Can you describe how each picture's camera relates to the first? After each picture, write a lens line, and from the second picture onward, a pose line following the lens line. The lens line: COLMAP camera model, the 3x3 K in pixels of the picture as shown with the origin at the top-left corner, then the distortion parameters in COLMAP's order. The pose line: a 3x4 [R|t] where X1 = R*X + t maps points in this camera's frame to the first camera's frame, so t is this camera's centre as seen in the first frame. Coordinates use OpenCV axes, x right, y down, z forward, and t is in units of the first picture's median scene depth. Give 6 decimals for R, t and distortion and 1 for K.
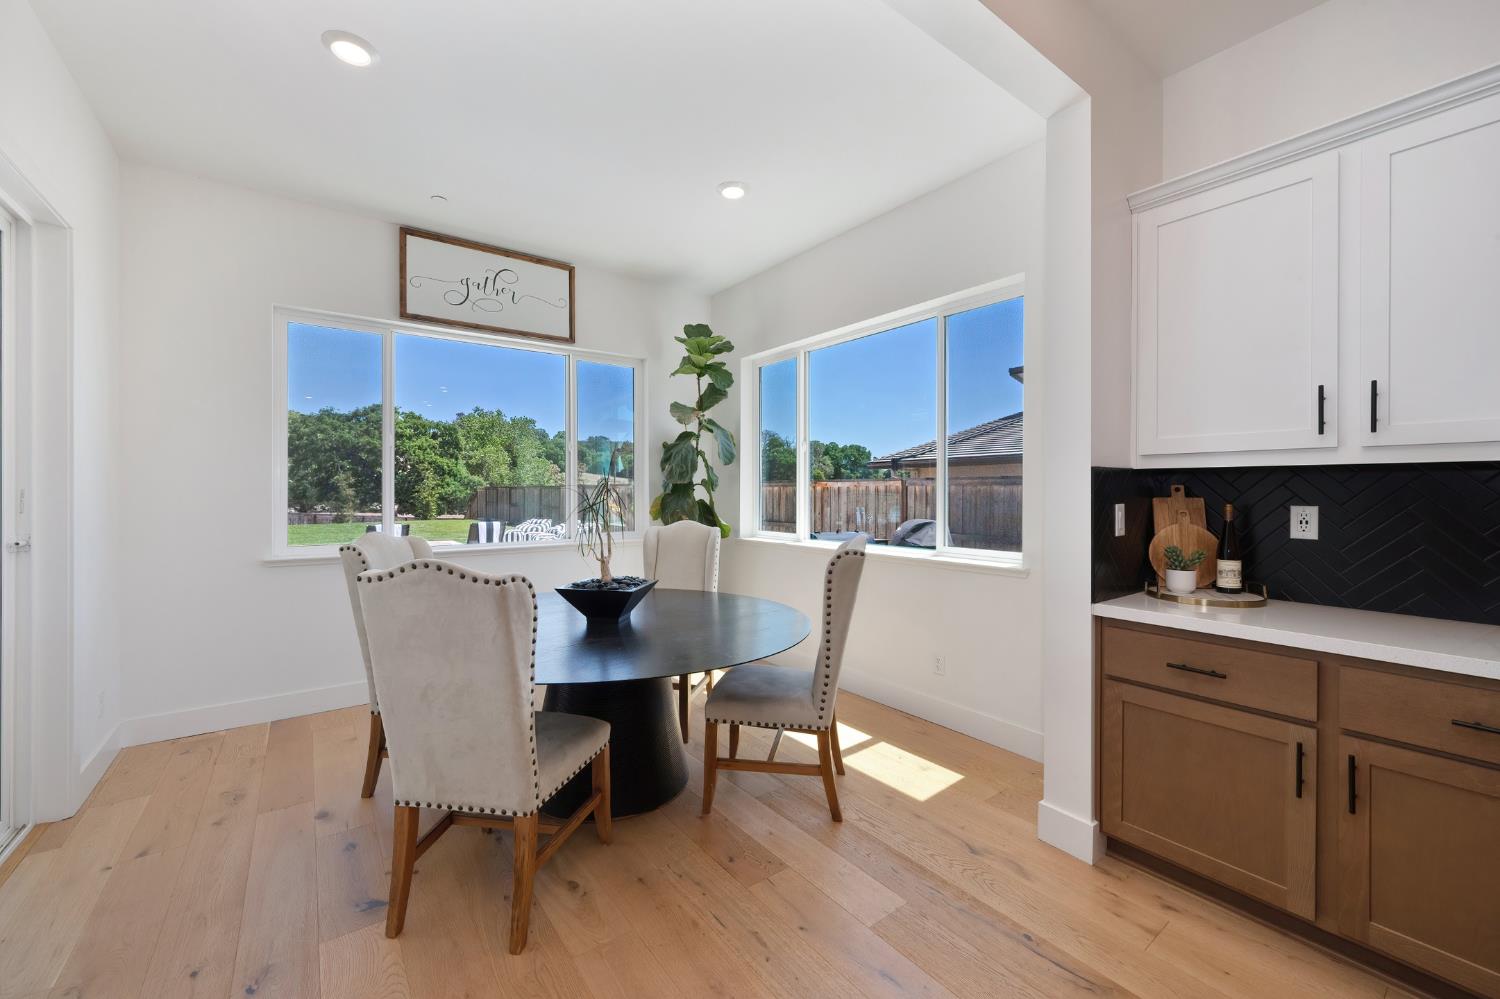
lens RADIAL K [[592.2, 0, 748.7], [0, 592.2, 491.3], [0, 0, 1]] dist [0.000717, 0.000138]
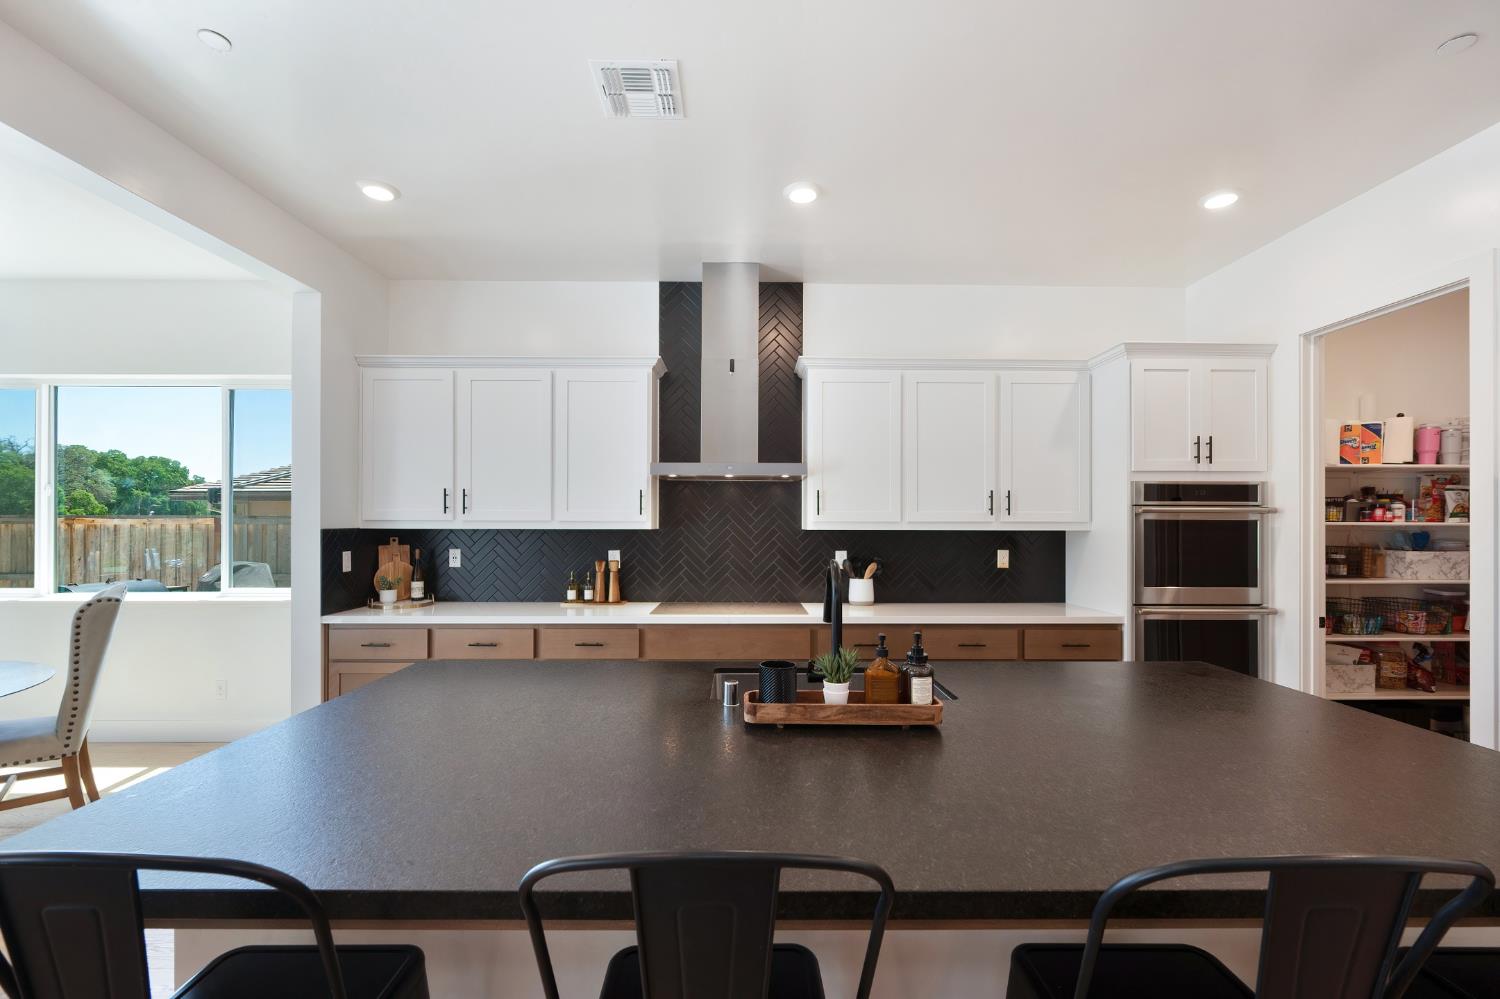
lens RADIAL K [[614.6, 0, 748.4], [0, 614.6, 521.0], [0, 0, 1]] dist [-0.002903, -0.000037]
pose [[0.587756, 0.001461, 0.809037, -0.034108], [-0.000713, 0.999999, -0.001288, -0.029710], [-0.809038, 0.000180, 0.587757, -0.419576]]
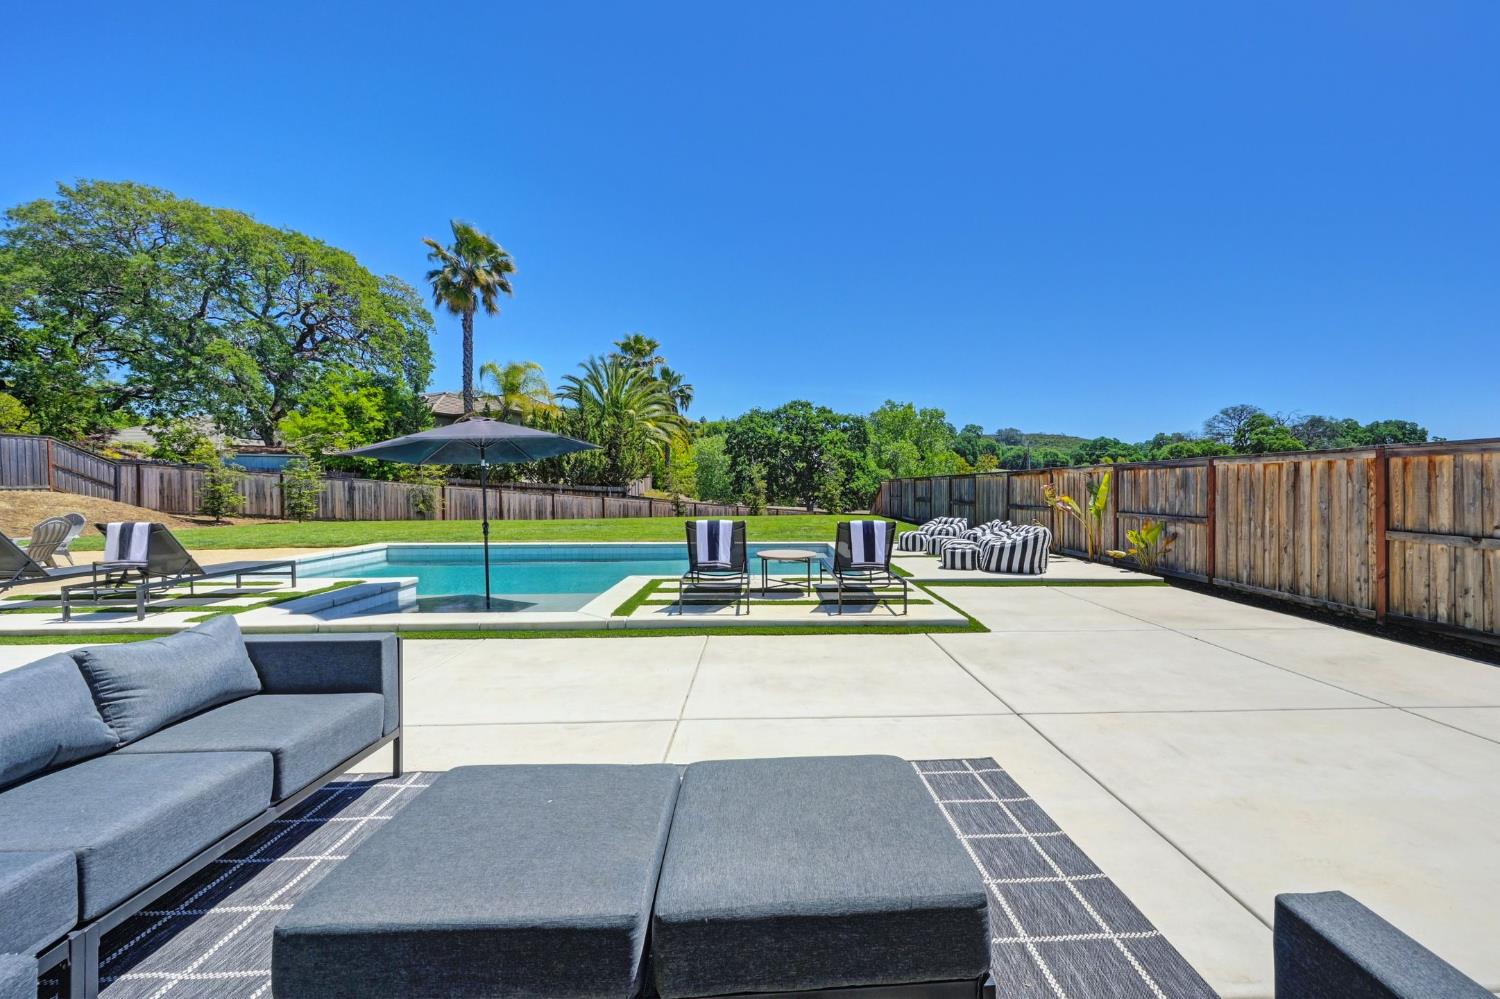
lens RADIAL K [[615.0, 0, 794.3], [0, 615.0, 492.7], [0, 0, 1]] dist [-0.002108, -0.000313]
pose [[0.835067, 0.004997, -0.550126, -0.413208], [-0.001167, 0.999973, 0.007311, 0.048548], [0.550147, -0.005463, 0.835050, 1.122136]]
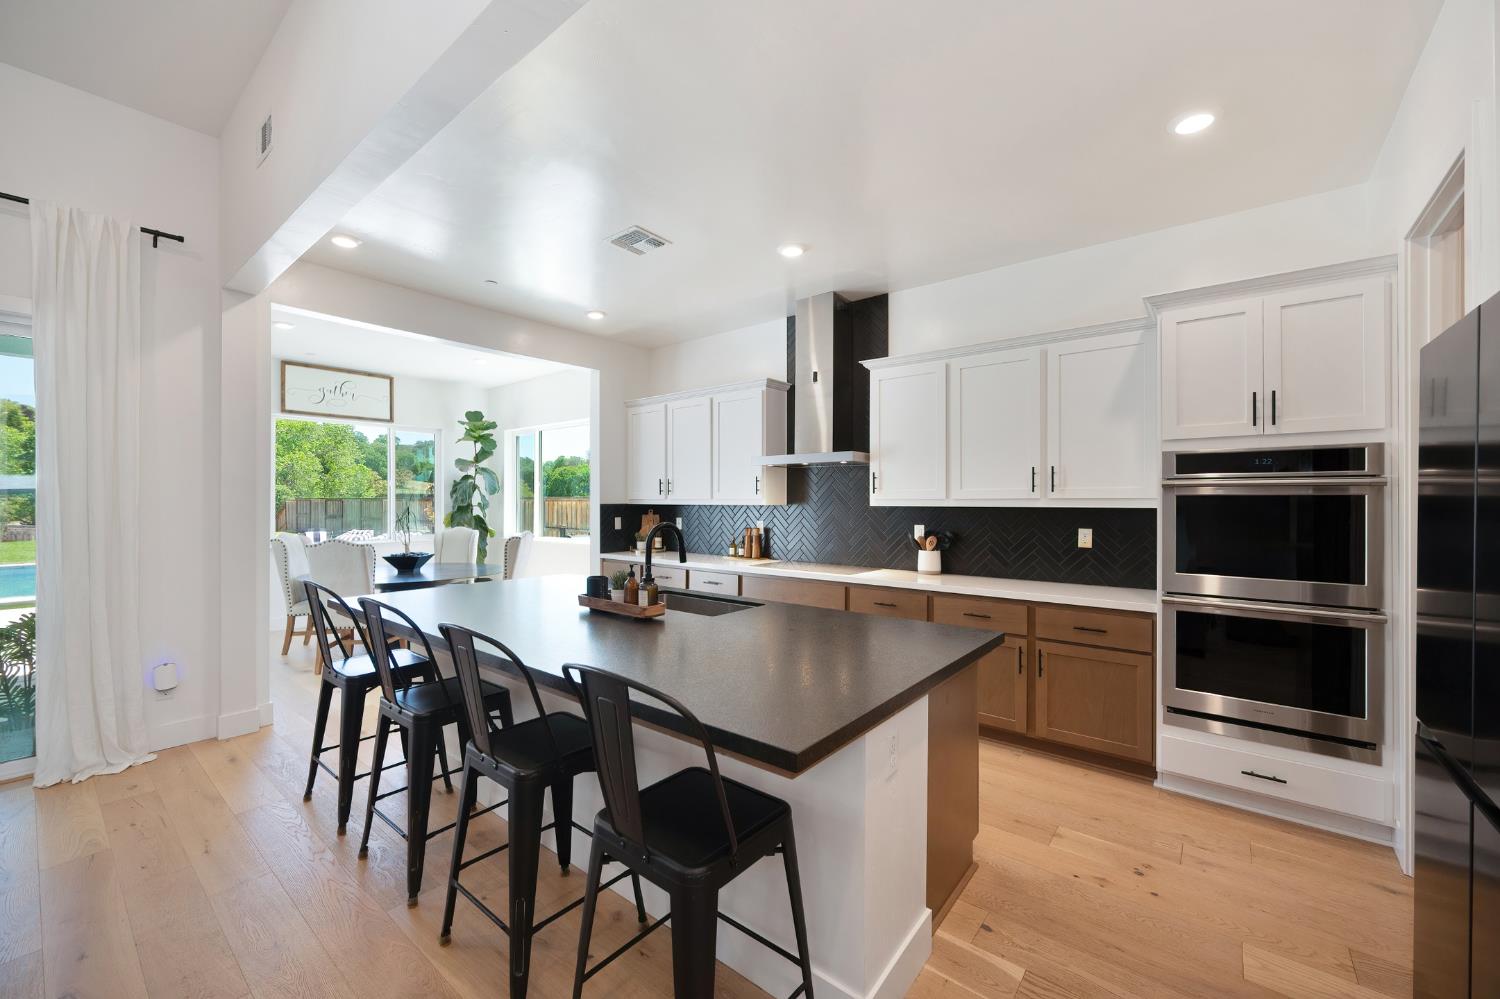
lens RADIAL K [[588.7, 0, 747.3], [0, 588.7, 500.6], [0, 0, 1]] dist [-0.002345, -0.000164]
pose [[0.969485, -0.001392, 0.245148, 0.276042], [0.001335, 0.999999, 0.000402, -0.027950], [-0.245148, -0.000062, 0.969486, -0.884797]]
